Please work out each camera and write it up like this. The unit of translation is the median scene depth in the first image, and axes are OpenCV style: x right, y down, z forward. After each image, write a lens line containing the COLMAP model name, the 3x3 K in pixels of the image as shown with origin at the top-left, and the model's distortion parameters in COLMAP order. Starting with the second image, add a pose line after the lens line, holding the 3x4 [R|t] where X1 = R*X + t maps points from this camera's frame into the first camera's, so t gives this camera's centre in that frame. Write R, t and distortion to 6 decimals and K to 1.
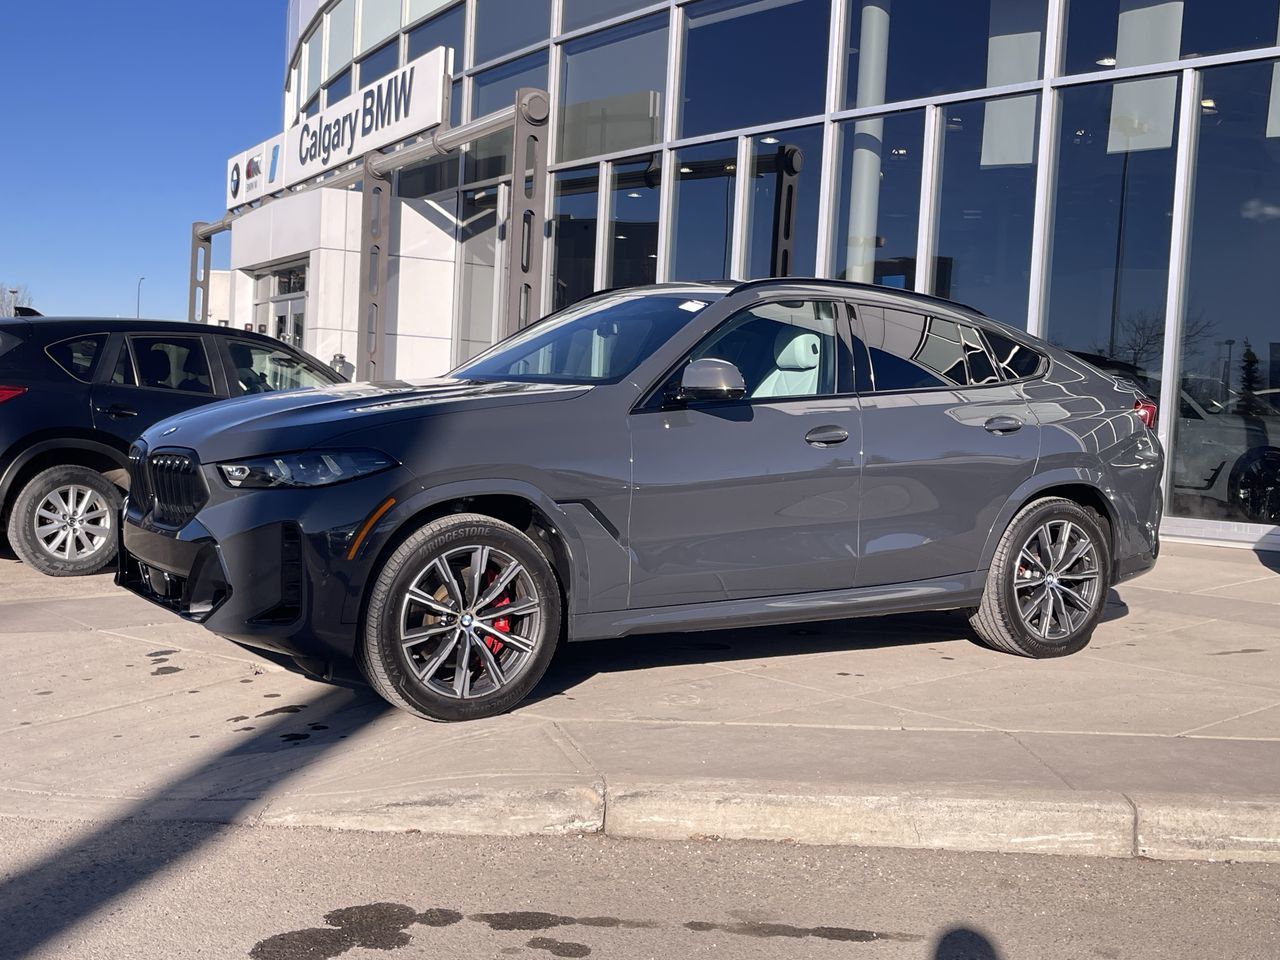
lens RADIAL K [[1518.9, 0, 640.0], [0, 1518.9, 480.0], [0, 0, 1]] dist [0.049884, -0.054106]
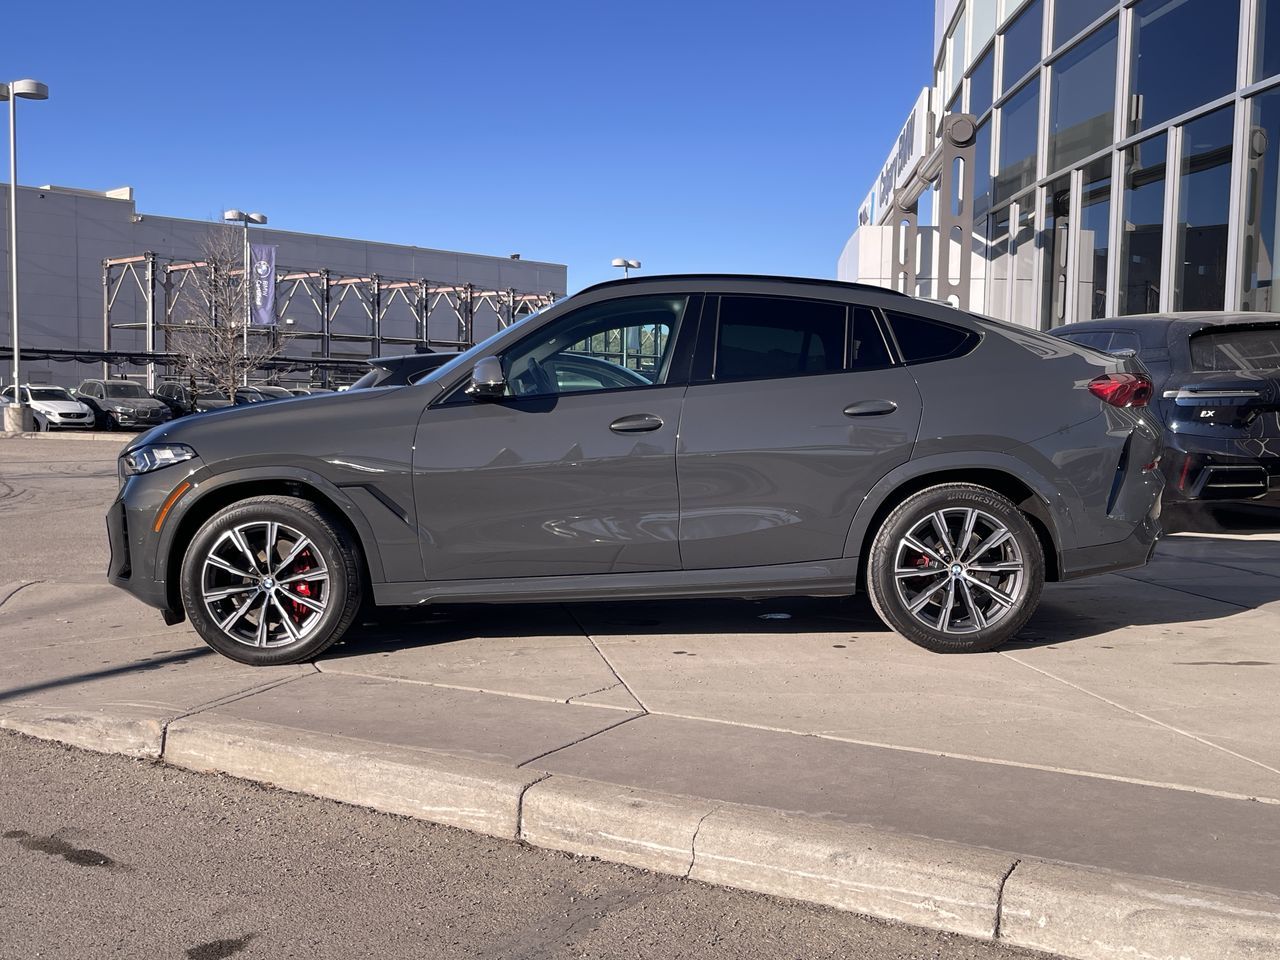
lens RADIAL K [[1314.4, 0, 643.6], [0, 1314.4, 465.1], [0, 0, 1]] dist [0.075173, -0.129453]
pose [[0.840465, -0.012592, -0.541719, 0.824726], [0.004871, 0.999865, -0.015684, 0.017885], [0.541843, 0.010543, 0.840413, 0.313352]]
